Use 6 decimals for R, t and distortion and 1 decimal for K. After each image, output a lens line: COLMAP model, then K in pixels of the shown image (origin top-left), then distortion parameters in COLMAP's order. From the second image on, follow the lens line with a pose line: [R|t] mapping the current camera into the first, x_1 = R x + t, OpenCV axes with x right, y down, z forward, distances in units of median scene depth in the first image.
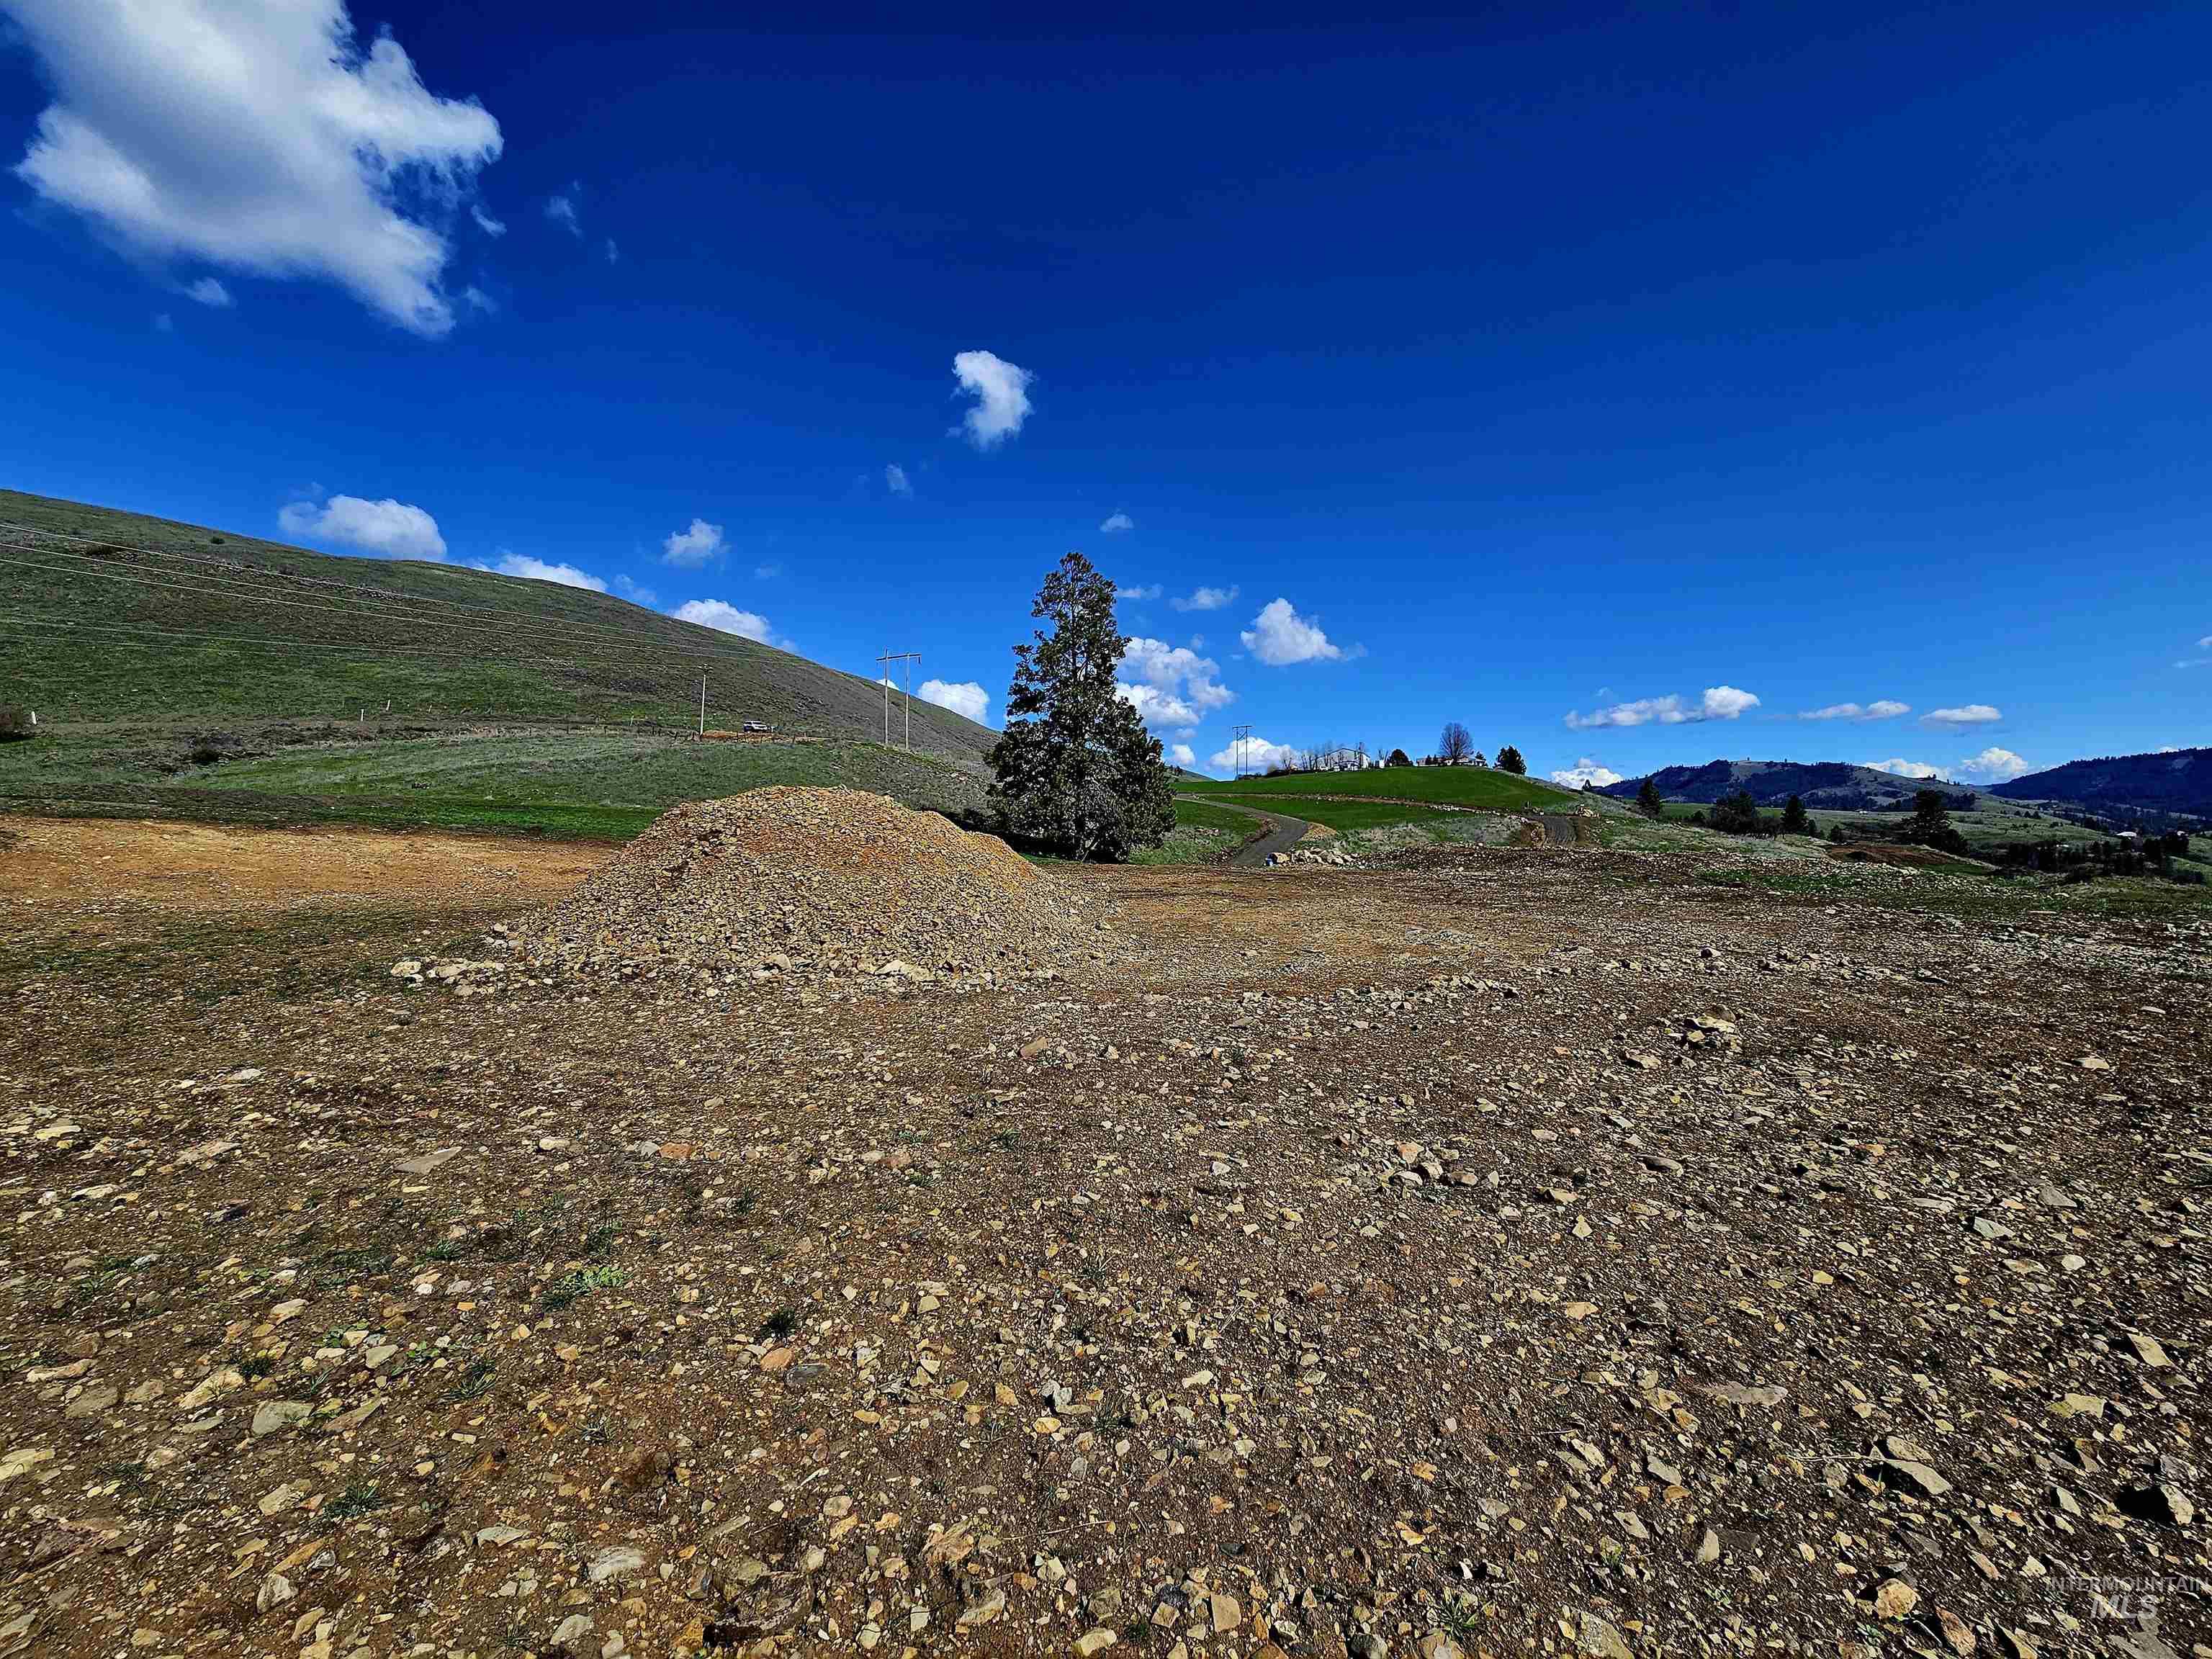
lens RADIAL K [[903.0, 0, 1097.7], [0, 903.0, 819.1], [0, 0, 1]] dist [-0.001599, 0.001529]
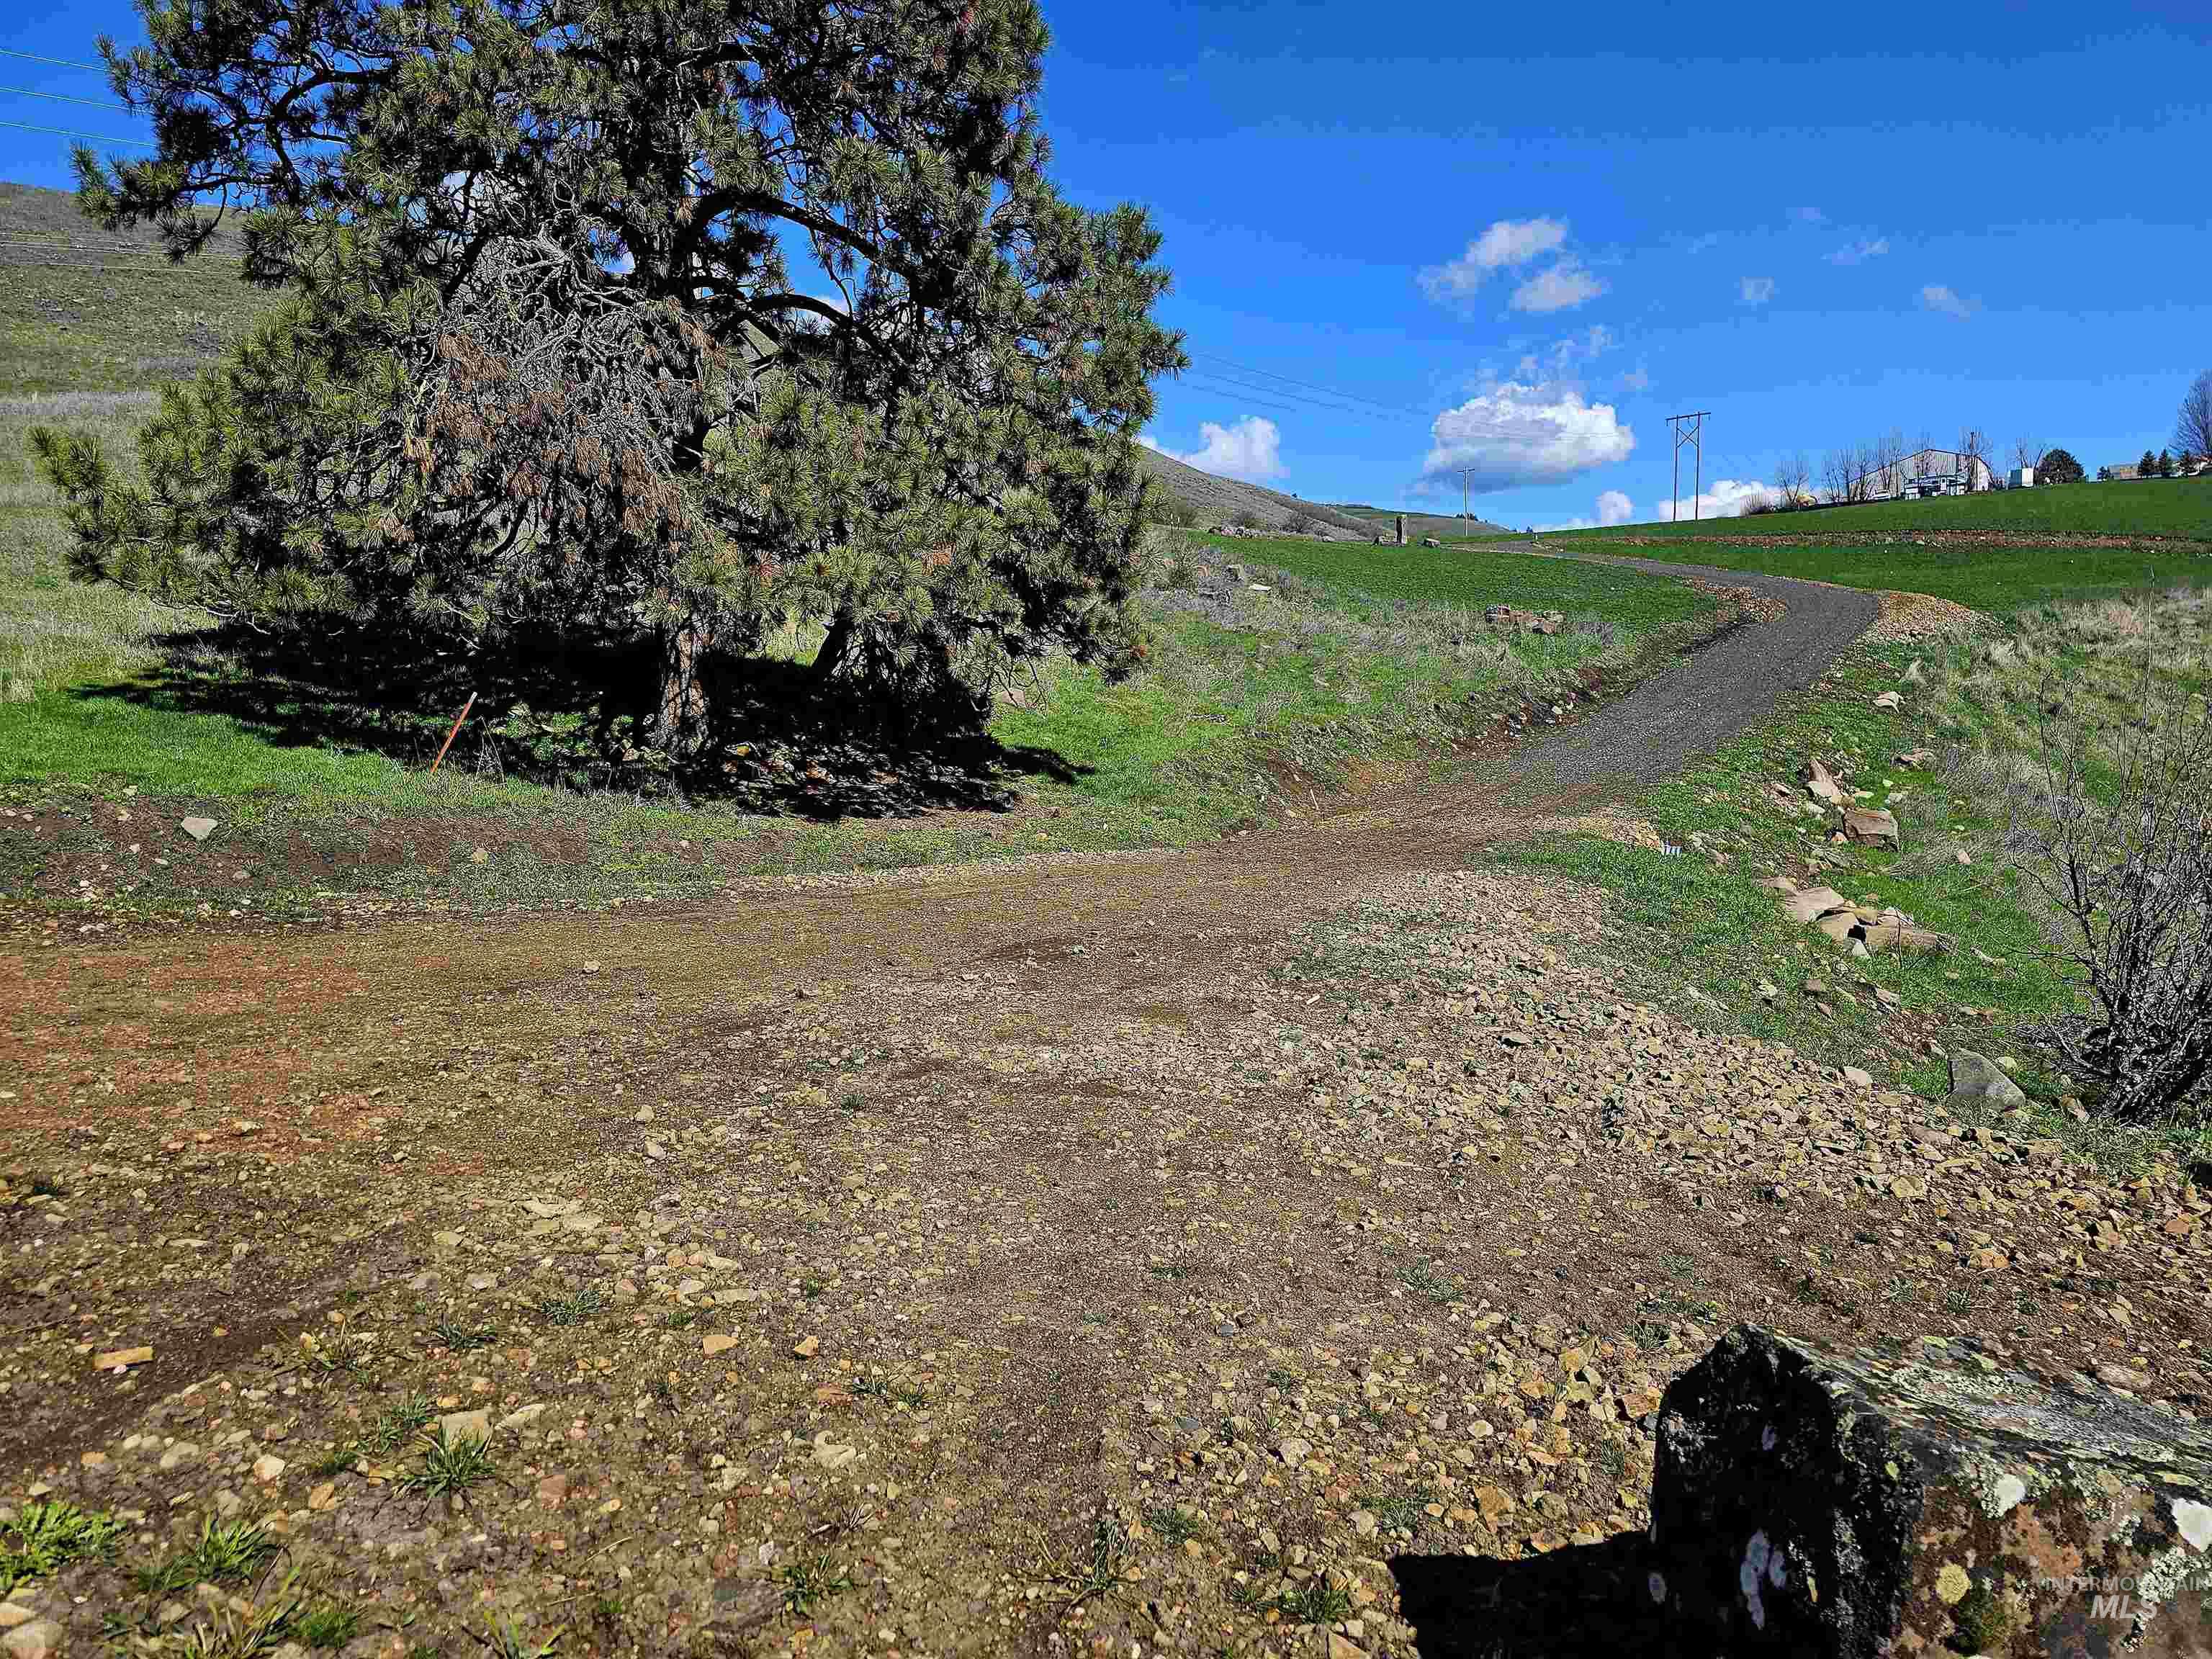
lens RADIAL K [[1456.8, 0, 1114.3], [0, 1456.8, 831.3], [0, 0, 1]] dist [0.106781, -0.115956]
pose [[0.977881, 0.001931, -0.209152, 0.040668], [0.024697, 0.991896, 0.124626, 0.008317], [0.207698, -0.127035, 0.969909, 0.215944]]
